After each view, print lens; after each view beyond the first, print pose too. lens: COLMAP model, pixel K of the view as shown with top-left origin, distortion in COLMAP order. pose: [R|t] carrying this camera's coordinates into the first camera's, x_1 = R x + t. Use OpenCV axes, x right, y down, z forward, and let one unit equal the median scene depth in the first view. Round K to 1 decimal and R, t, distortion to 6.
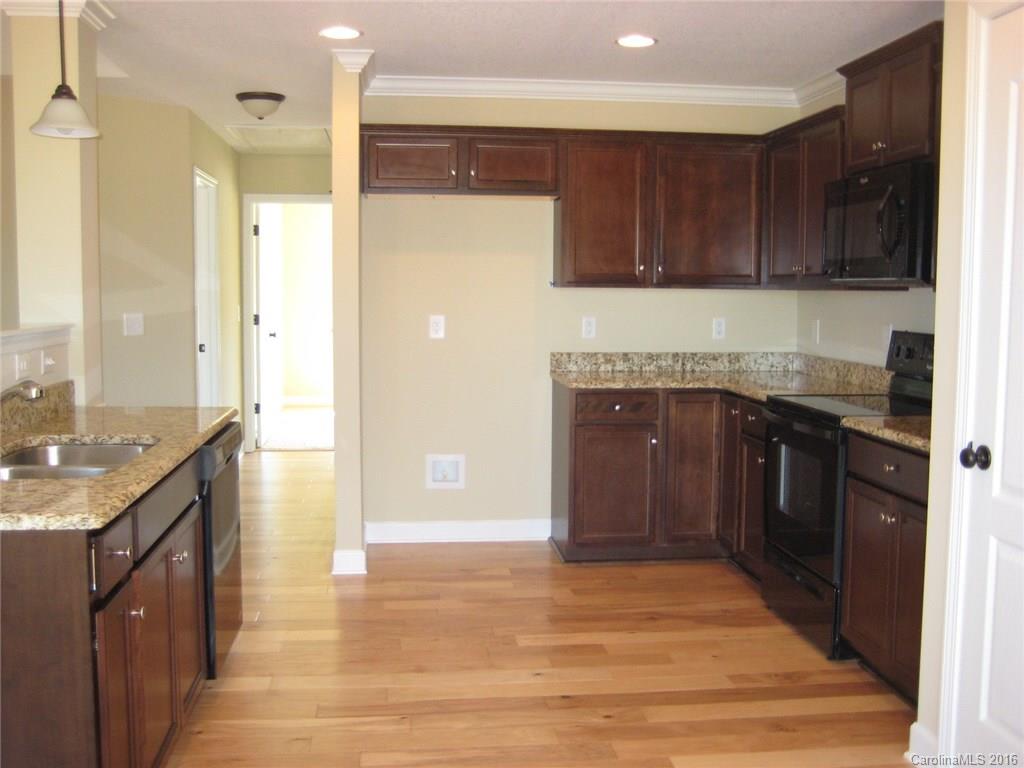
lens RADIAL K [[1064.9, 0, 506.3], [0, 1064.9, 380.1], [0, 0, 1]] dist [-0.155565, 0.201734]
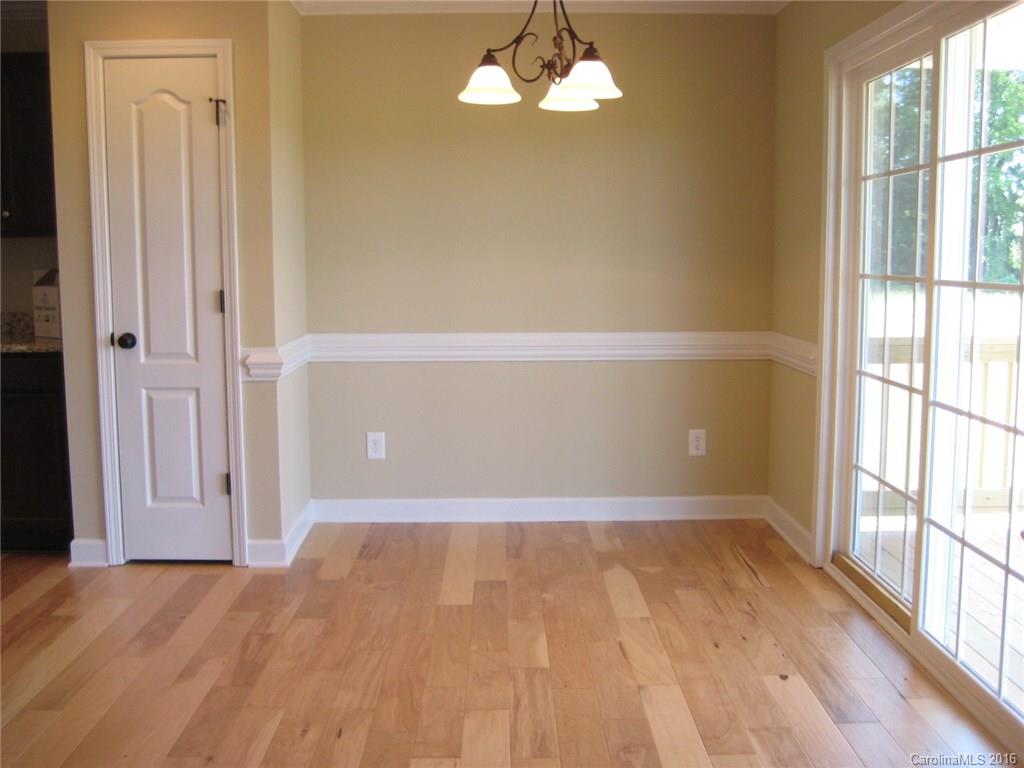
lens RADIAL K [[1064.9, 0, 506.3], [0, 1064.9, 380.1], [0, 0, 1]] dist [-0.155565, 0.201734]
pose [[0.097033, -0.126223, 0.987245, -0.716455], [0.089642, 0.989002, 0.117637, -0.000334], [-0.991236, 0.077084, 0.107280, 0.184832]]
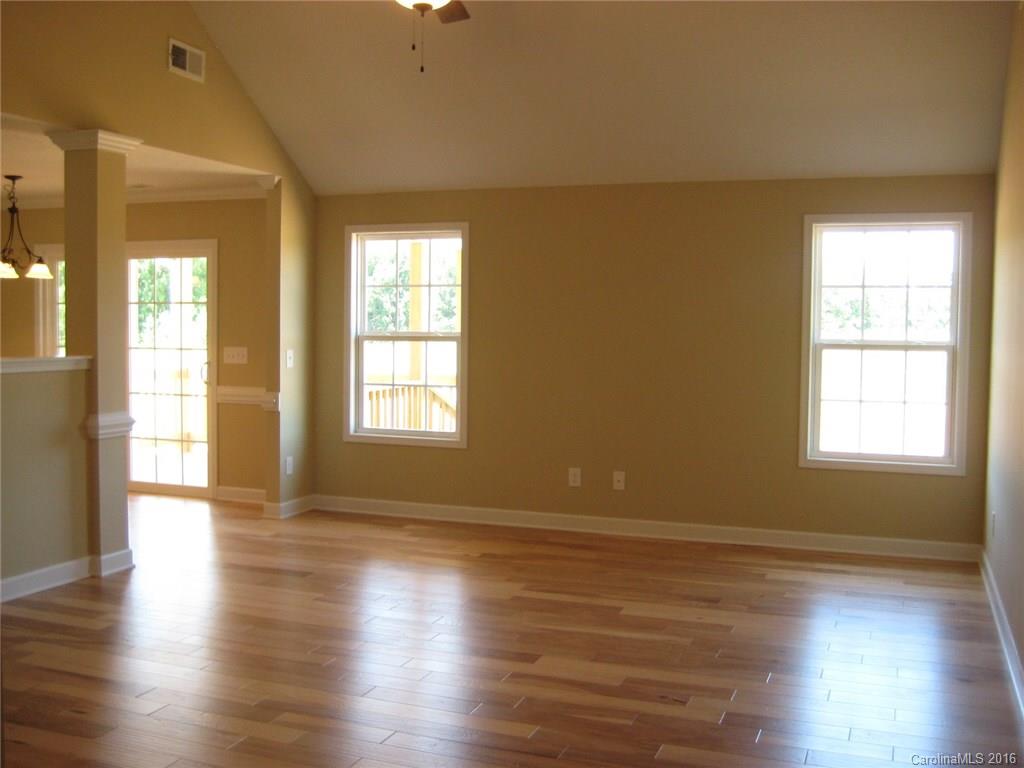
lens RADIAL K [[1064.9, 0, 506.3], [0, 1064.9, 380.1], [0, 0, 1]] dist [-0.155565, 0.201734]
pose [[-0.888803, -0.040546, 0.456493, -1.585812], [0.022826, 0.990926, 0.132458, -0.156332], [-0.457721, 0.128149, -0.879812, 1.516506]]
